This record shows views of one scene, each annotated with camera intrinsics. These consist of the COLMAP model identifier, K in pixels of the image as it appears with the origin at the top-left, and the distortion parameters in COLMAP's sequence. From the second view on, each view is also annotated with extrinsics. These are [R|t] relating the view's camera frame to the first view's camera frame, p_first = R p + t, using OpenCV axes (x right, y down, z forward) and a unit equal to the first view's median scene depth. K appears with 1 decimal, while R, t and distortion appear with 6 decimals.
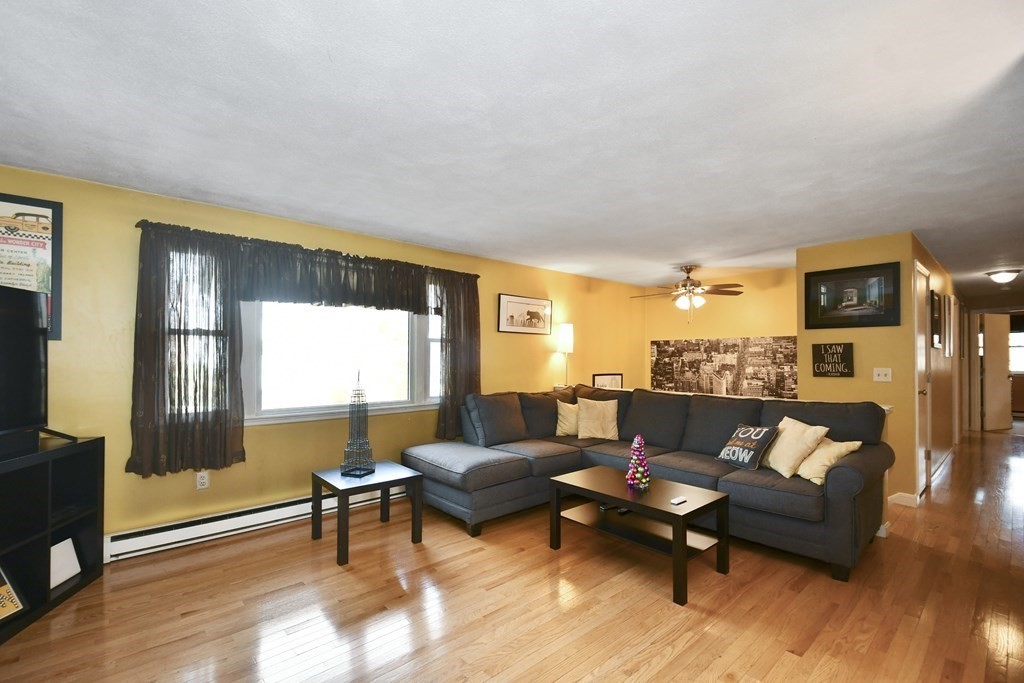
lens RADIAL K [[462.0, 0, 500.9], [0, 462.0, 356.1], [0, 0, 1]] dist [0.012185, -0.004612]
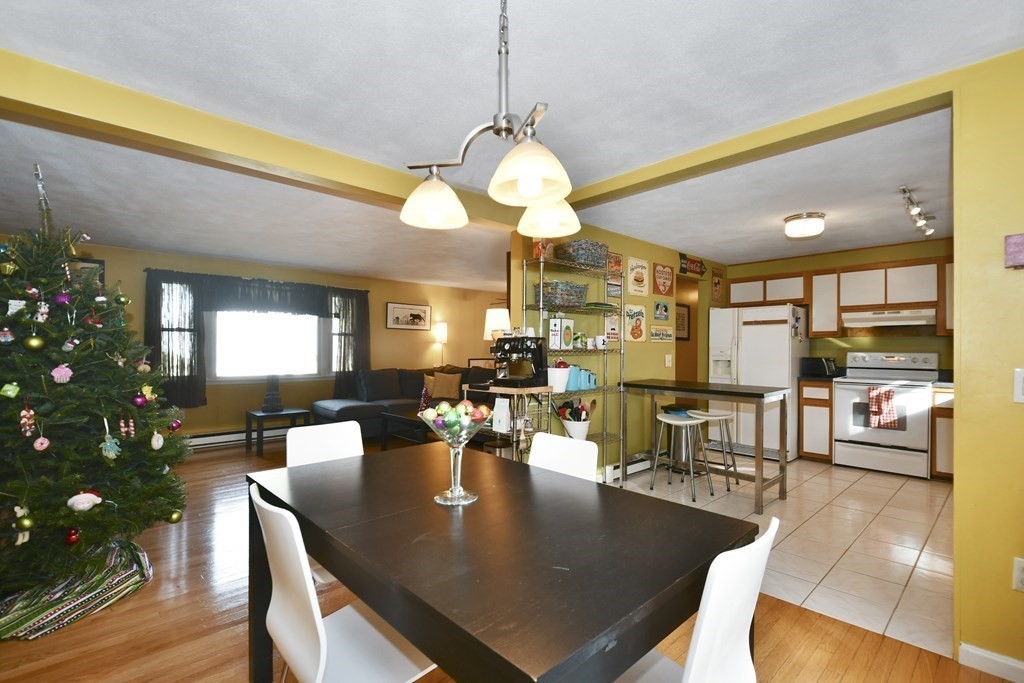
lens RADIAL K [[462.0, 0, 495.9], [0, 462.0, 353.7], [0, 0, 1]] dist [0.012185, -0.004612]
pose [[0.999767, -0.001568, 0.021517, 0.278792], [0.001402, 0.999969, 0.007750, 0.015240], [-0.021529, -0.007718, 0.999738, -0.428979]]
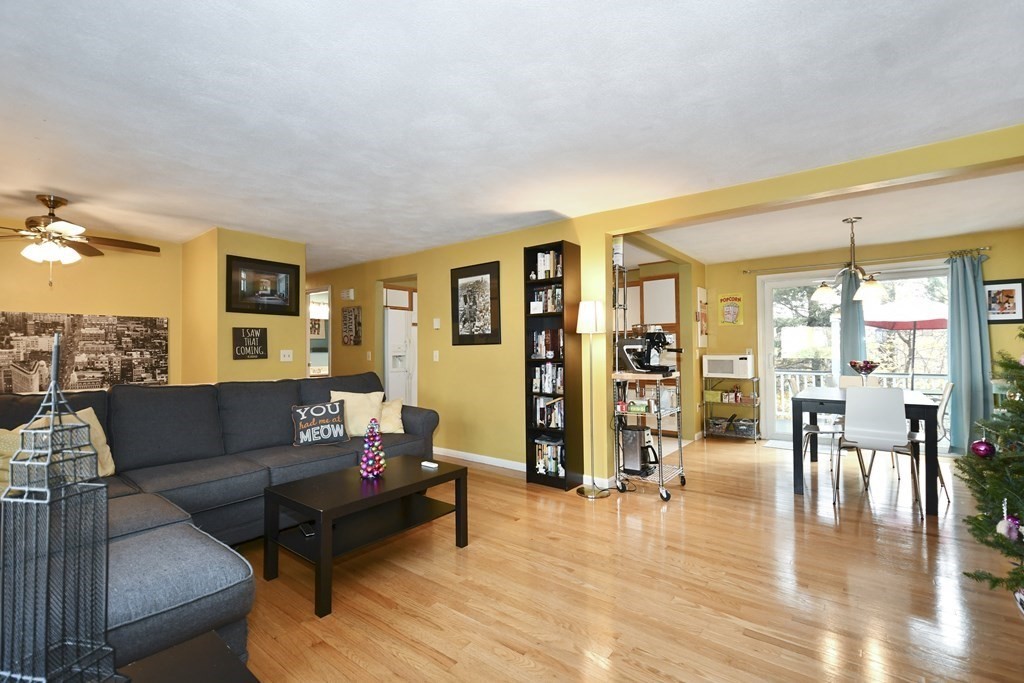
lens RADIAL K [[462.0, 0, 495.8], [0, 462.0, 351.2], [0, 0, 1]] dist [0.012185, -0.004612]
pose [[-0.188539, -0.002431, 0.982063, -0.529177], [0.004071, 0.999986, 0.003257, 0.030893], [-0.982057, 0.004612, -0.188527, 0.790543]]
